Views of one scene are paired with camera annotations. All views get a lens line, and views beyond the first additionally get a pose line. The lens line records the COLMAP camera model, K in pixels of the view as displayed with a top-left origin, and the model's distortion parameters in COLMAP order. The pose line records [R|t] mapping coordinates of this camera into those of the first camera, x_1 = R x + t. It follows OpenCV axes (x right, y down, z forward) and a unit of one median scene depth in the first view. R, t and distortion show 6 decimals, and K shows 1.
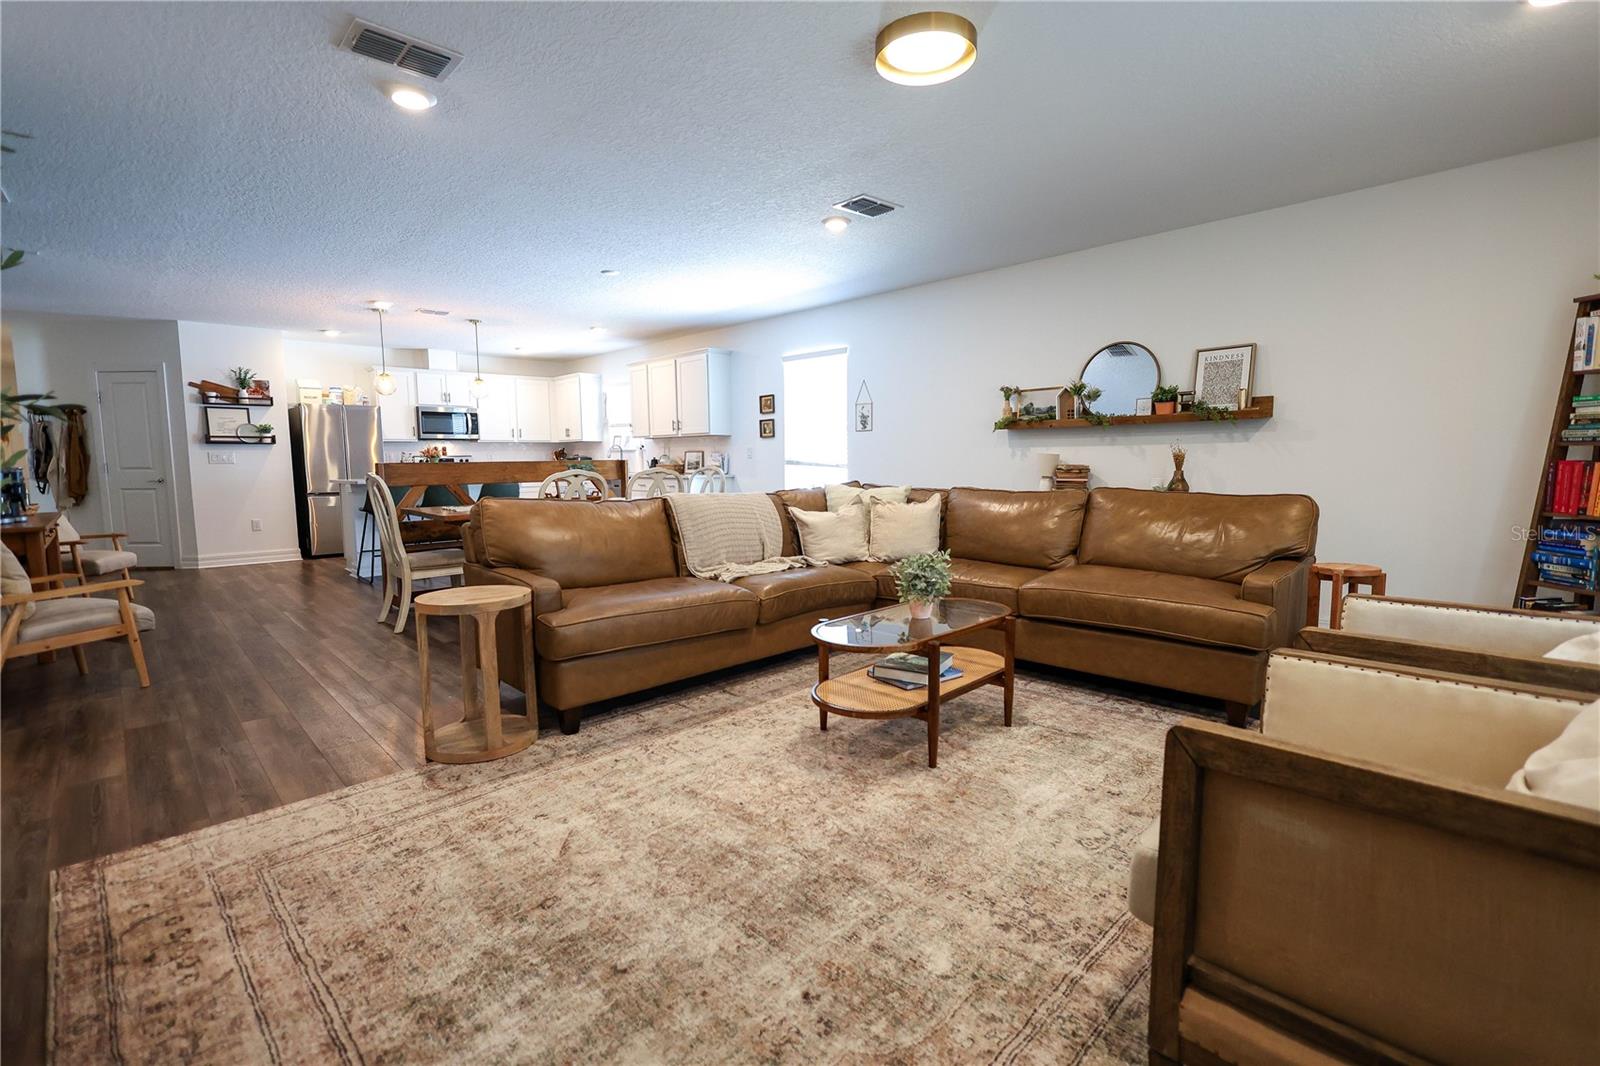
lens RADIAL K [[735.5, 0, 802.3], [0, 735.5, 533.3], [0, 0, 1]] dist [-0.004775, 0.001919]
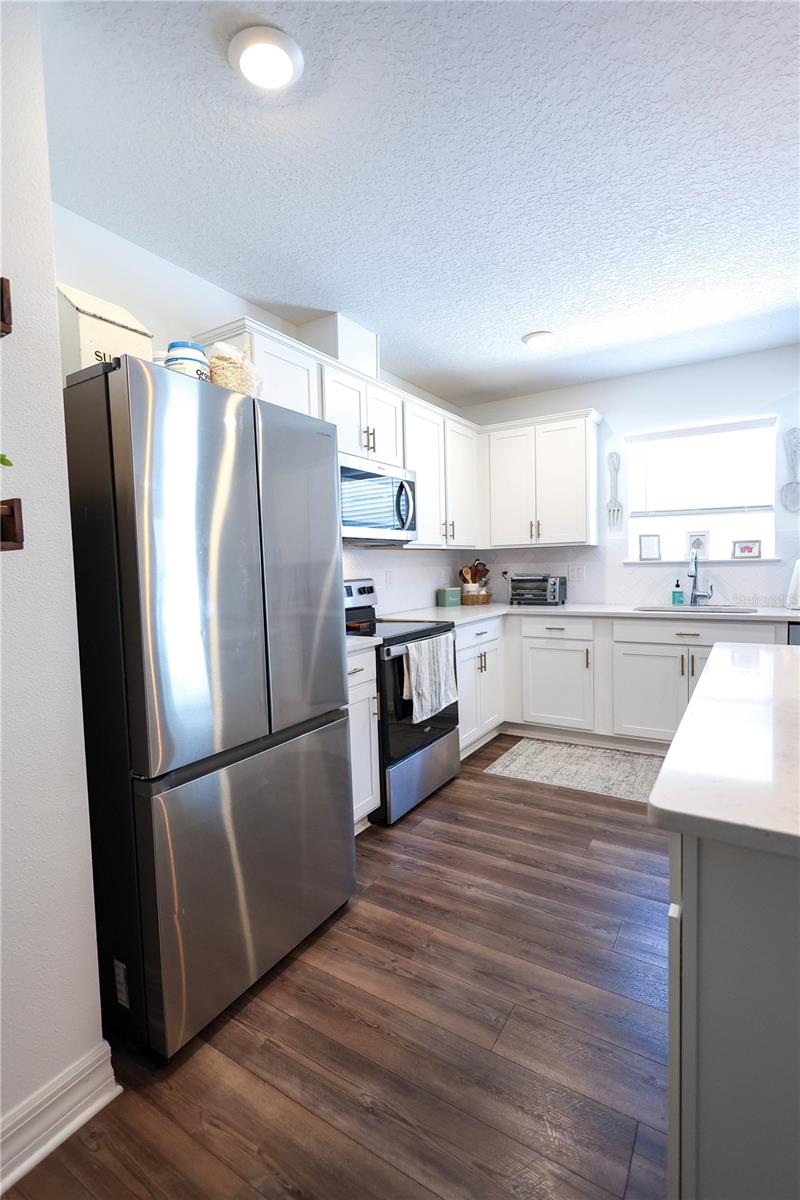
lens RADIAL K [[551.6, 0, 397.9], [0, 551.6, 596.9], [0, 0, 1]] dist [-0.004775, 0.001919]
pose [[0.968708, -0.029899, 0.246394, -1.594939], [0.041408, 0.998273, -0.041662, -0.243236], [-0.244723, 0.050561, 0.968274, 2.047446]]
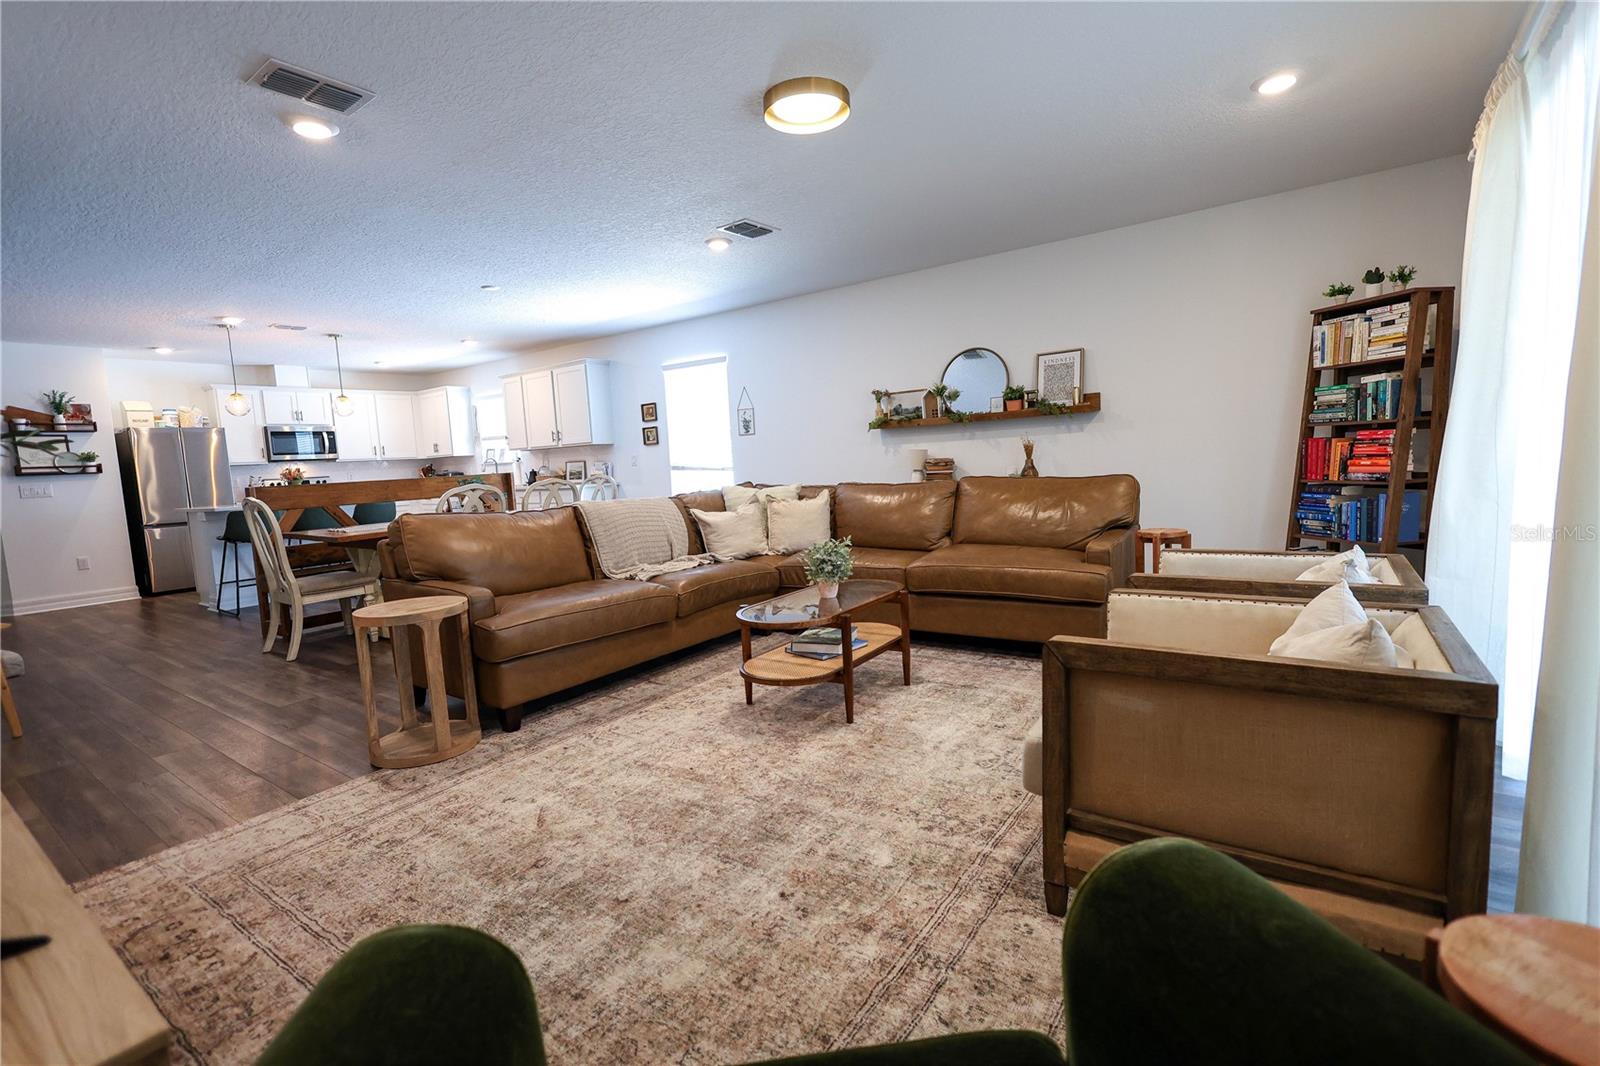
lens RADIAL K [[735.5, 0, 798.4], [0, 735.5, 530.0], [0, 0, 1]] dist [-0.004775, 0.001919]
pose [[0.983721, -0.059143, 0.169693, -0.063049], [0.060618, 0.998155, -0.003519, 0.010351], [-0.169172, 0.013748, 0.985491, -0.102193]]
